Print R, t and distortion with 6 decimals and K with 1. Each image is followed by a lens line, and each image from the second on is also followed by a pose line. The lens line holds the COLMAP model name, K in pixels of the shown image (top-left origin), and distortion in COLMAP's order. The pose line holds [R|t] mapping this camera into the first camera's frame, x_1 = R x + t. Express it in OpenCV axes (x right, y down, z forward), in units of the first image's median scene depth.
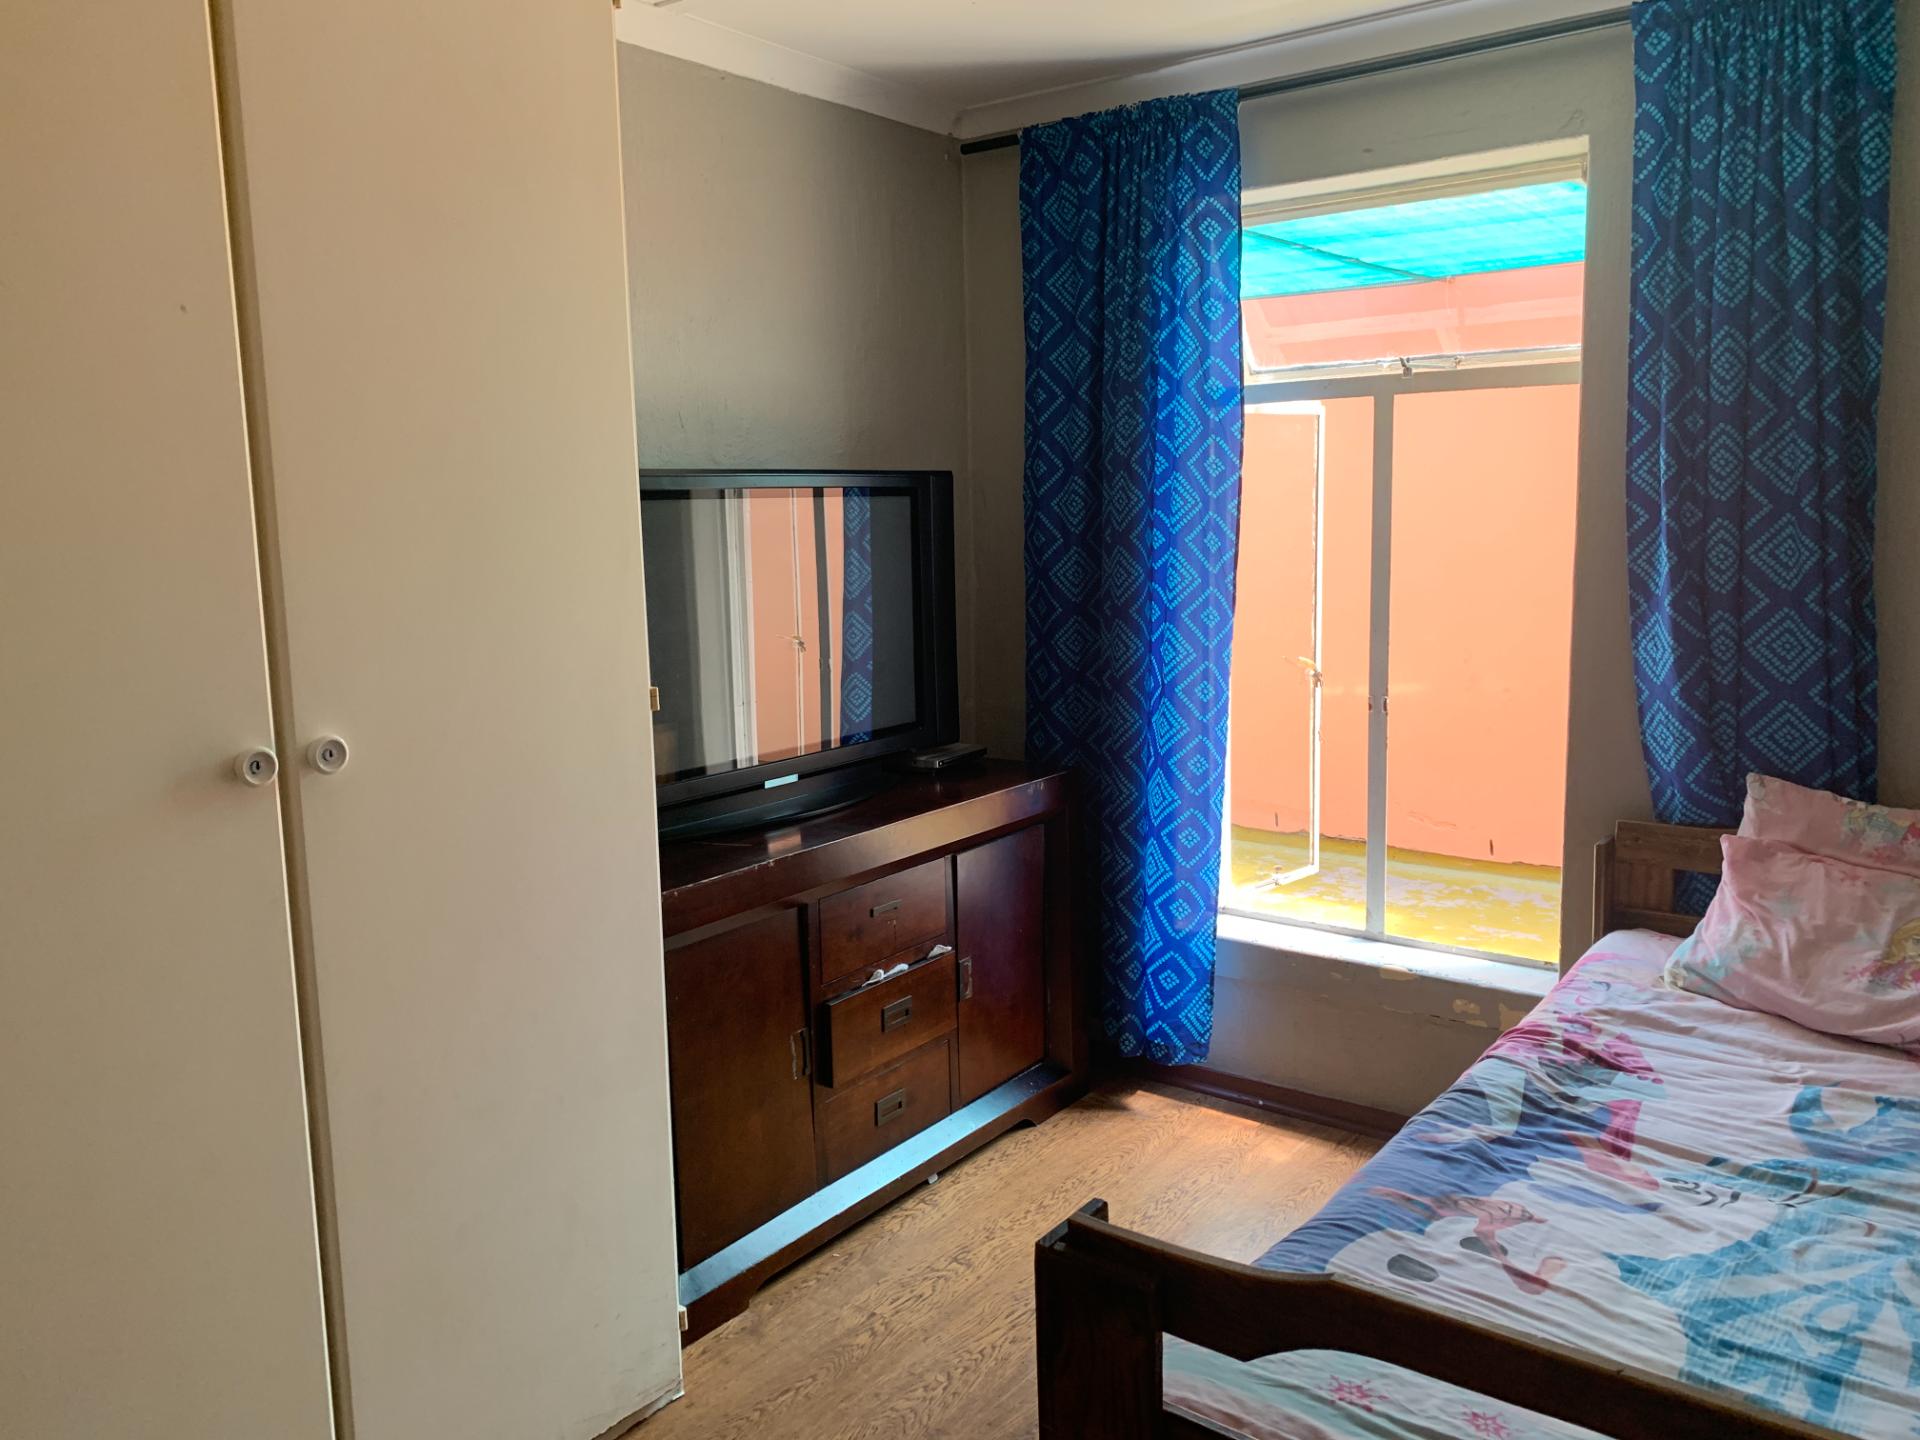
lens RADIAL K [[1461.3, 0, 935.1], [0, 1461.3, 714.8], [0, 0, 1]] dist [0.059650, -0.063836]
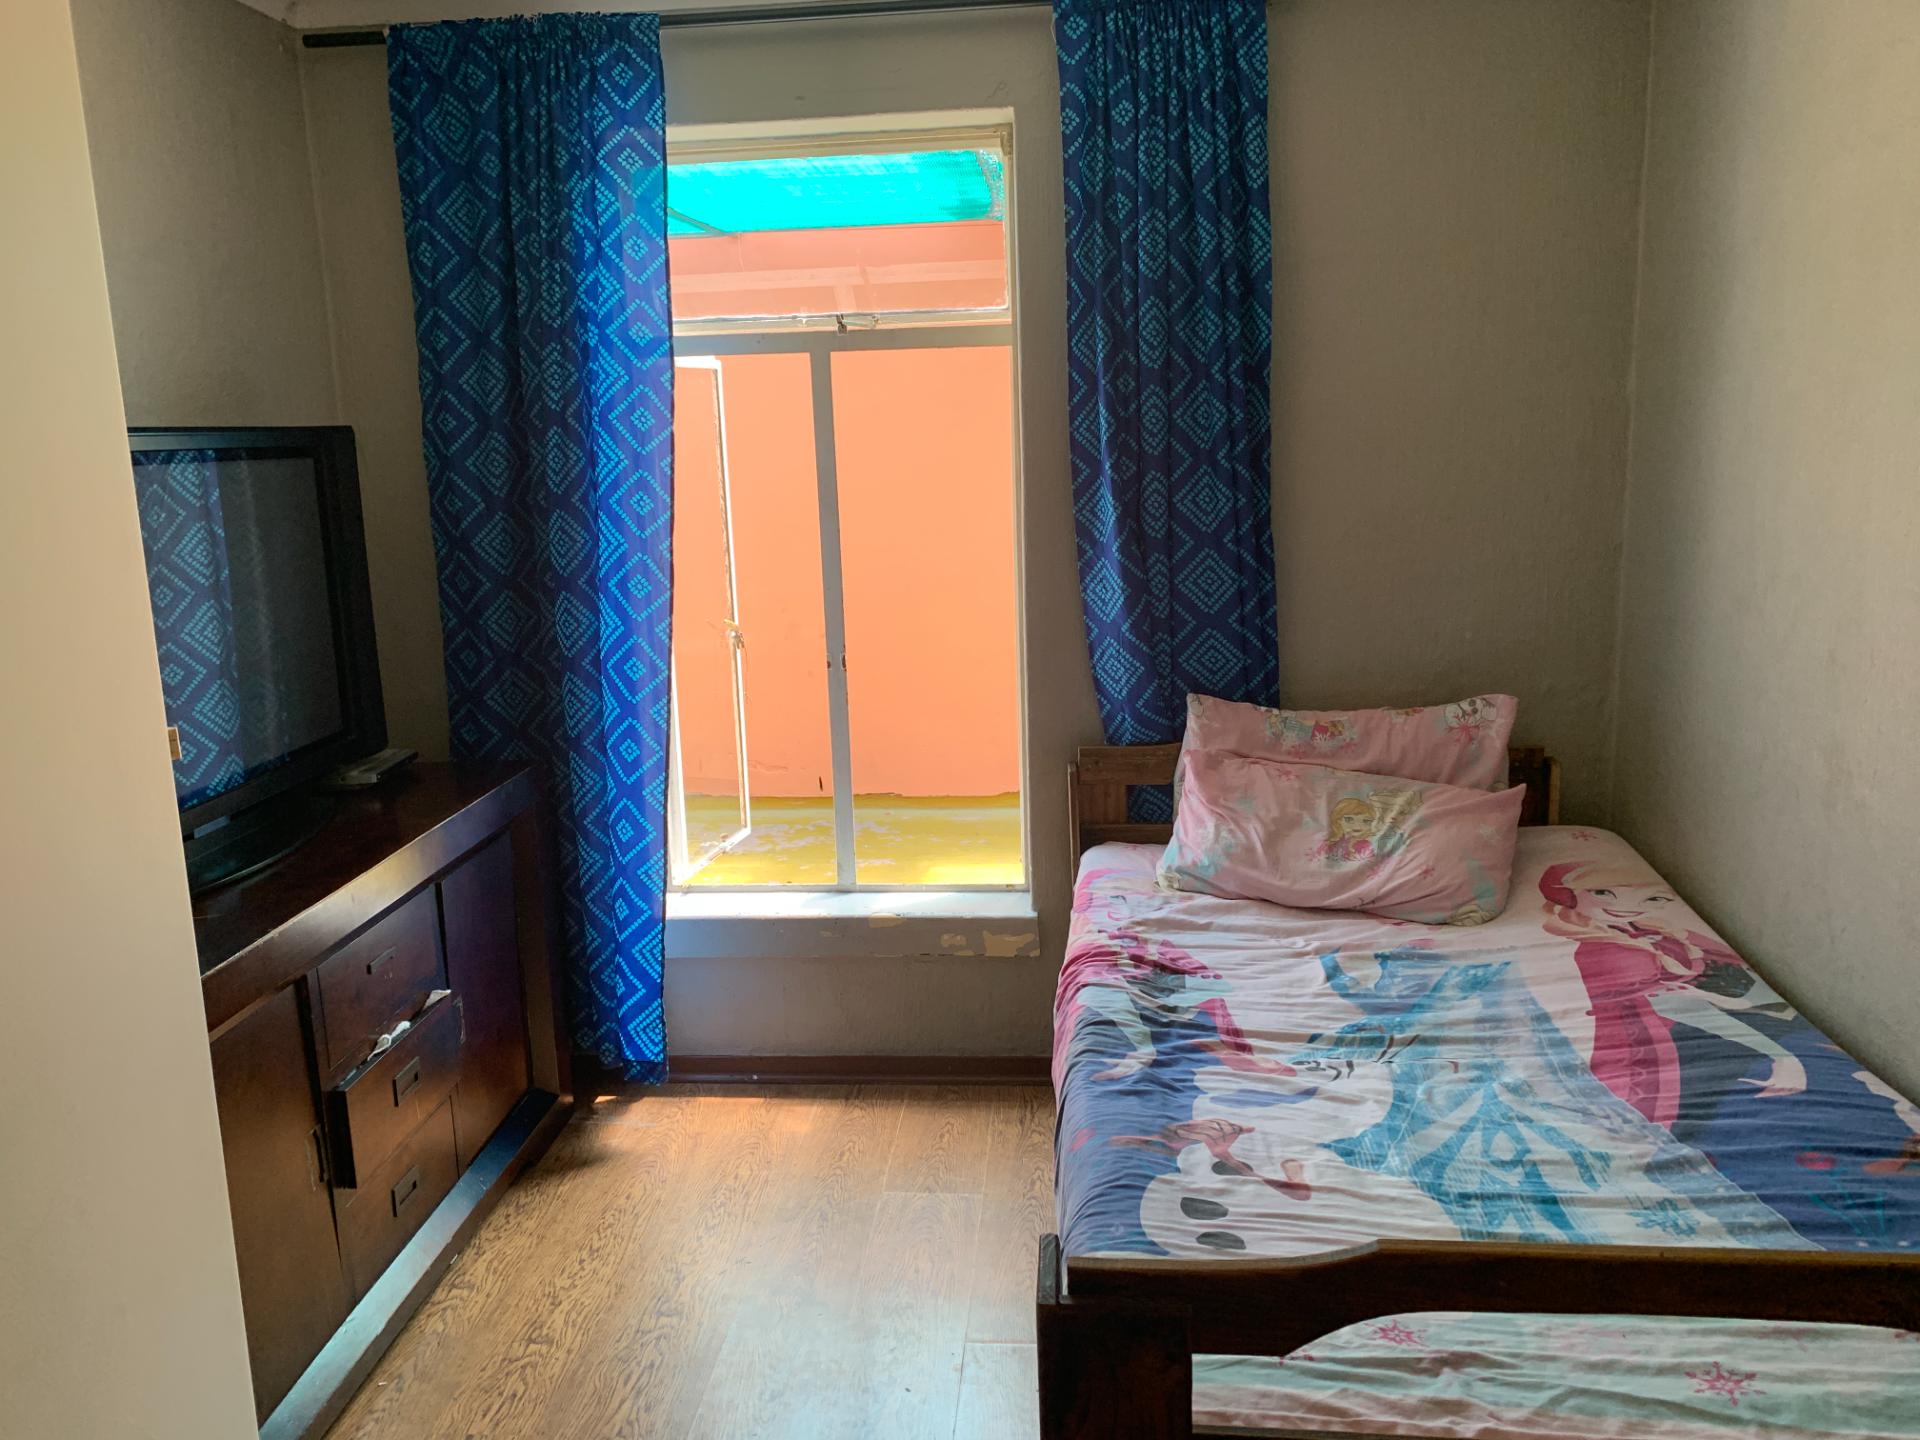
lens RADIAL K [[1453.3, 0, 927.3], [0, 1453.3, 714.0], [0, 0, 1]] dist [0.141107, -0.361172]
pose [[0.846968, -0.107034, 0.520758, -0.220579], [0.090990, 0.994255, 0.056367, -0.028288], [-0.523799, -0.000358, 0.851842, 0.147998]]
